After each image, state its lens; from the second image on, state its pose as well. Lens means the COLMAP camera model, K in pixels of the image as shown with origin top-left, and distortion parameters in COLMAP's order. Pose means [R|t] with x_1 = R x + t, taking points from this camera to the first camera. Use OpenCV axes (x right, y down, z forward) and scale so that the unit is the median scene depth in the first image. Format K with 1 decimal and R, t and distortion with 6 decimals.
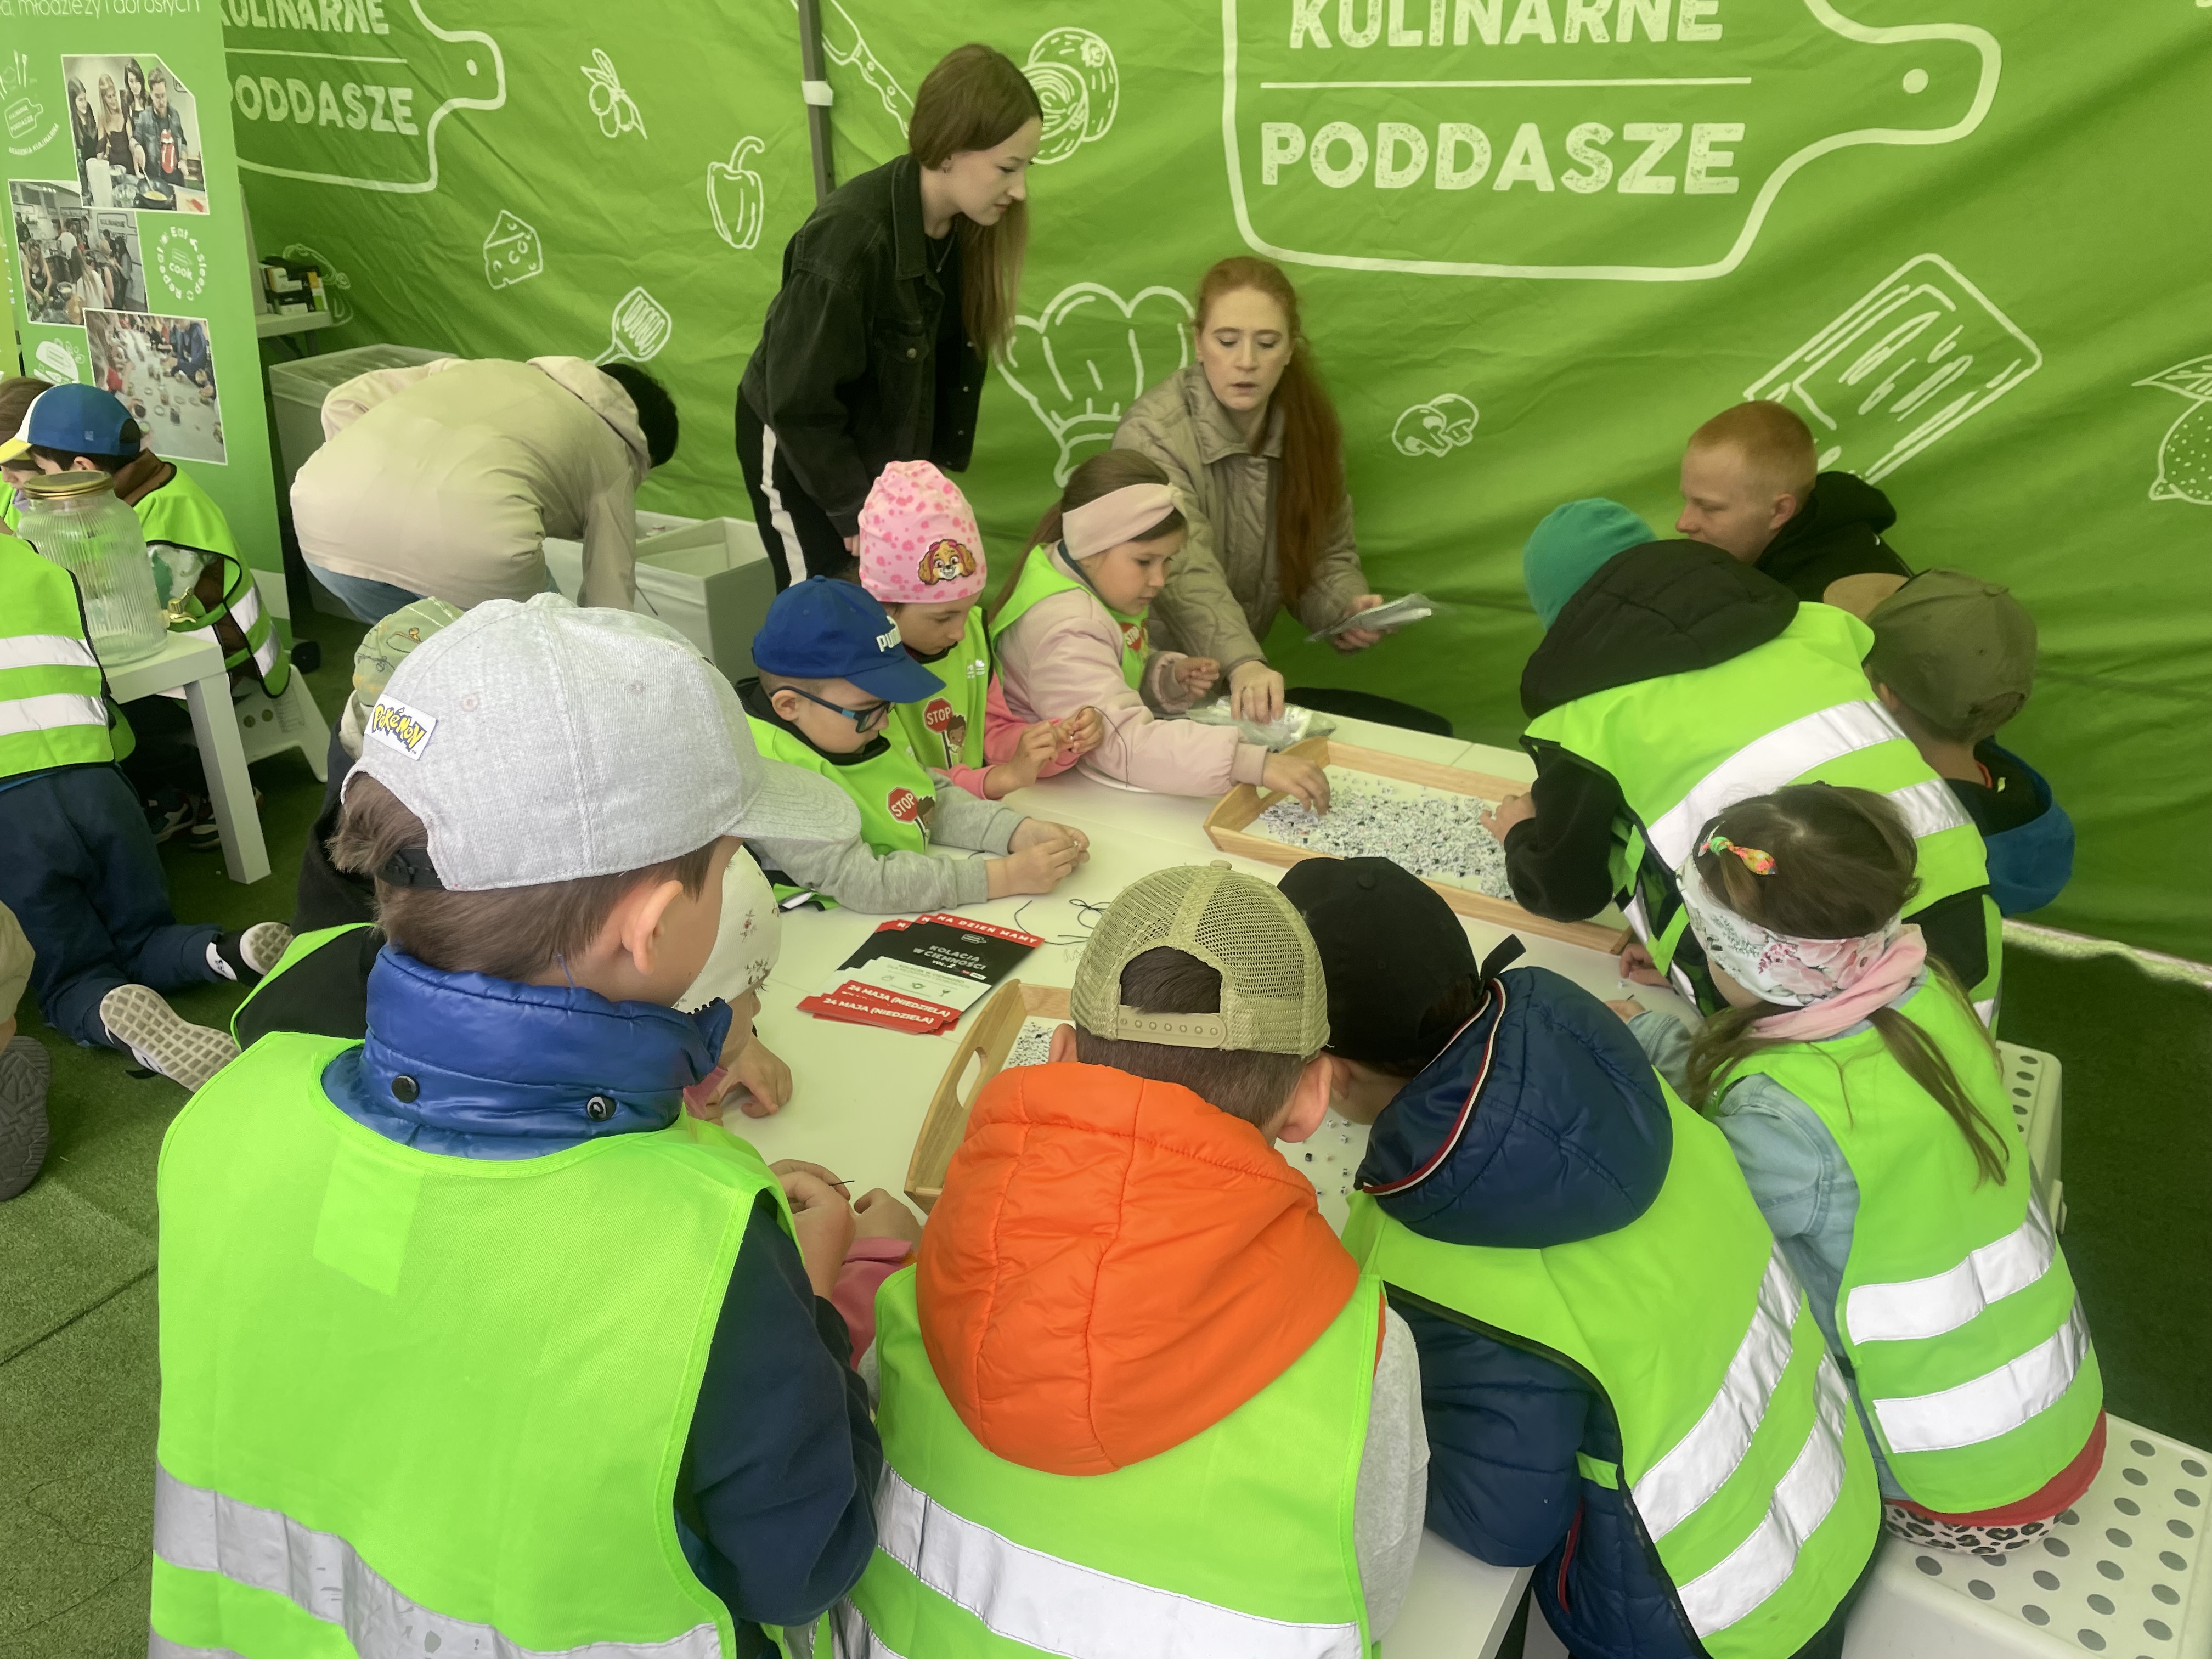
lens RADIAL K [[1685.6, 0, 1100.2], [0, 1685.6, 812.9], [0, 0, 1]] dist [0.089688, -0.111109]
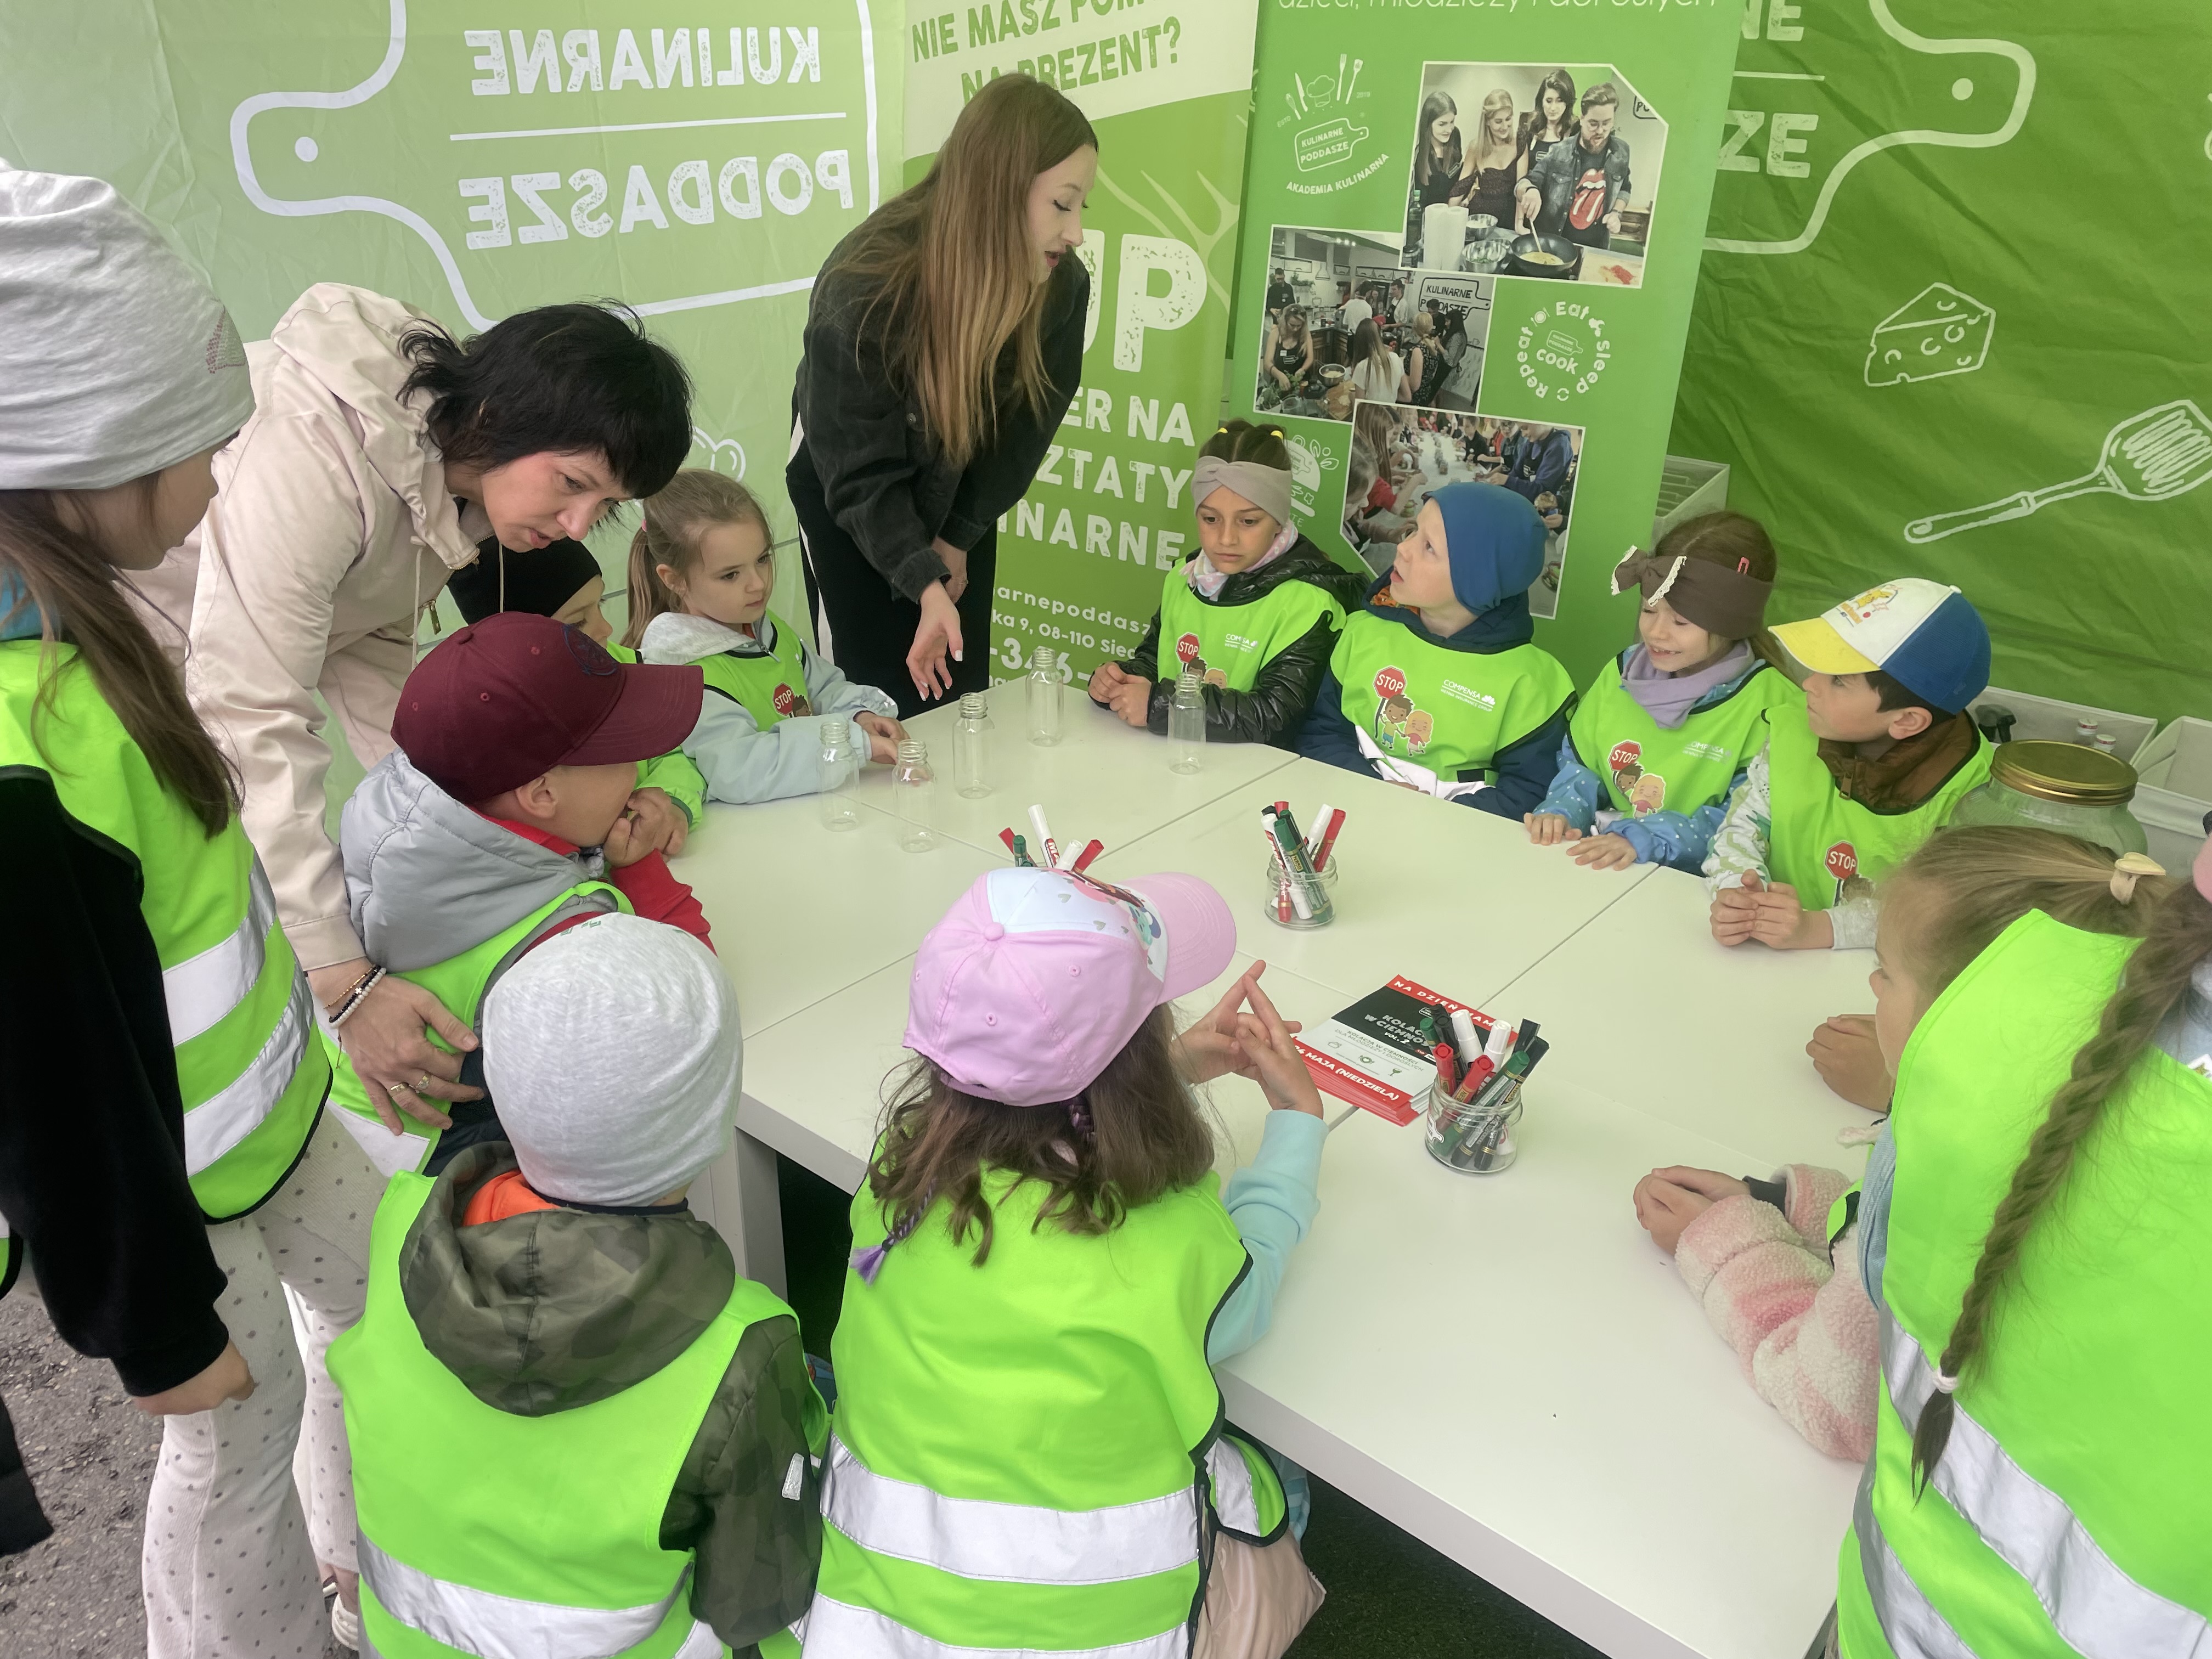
lens RADIAL K [[1685.6, 0, 1100.2], [0, 1685.6, 812.9], [0, 0, 1]] dist [0.089688, -0.111109]
pose [[0.990462, 0.073450, -0.116581, -0.618409], [-0.073498, 0.997288, 0.003893, -0.107568], [0.116550, 0.004713, 0.993174, 0.242825]]
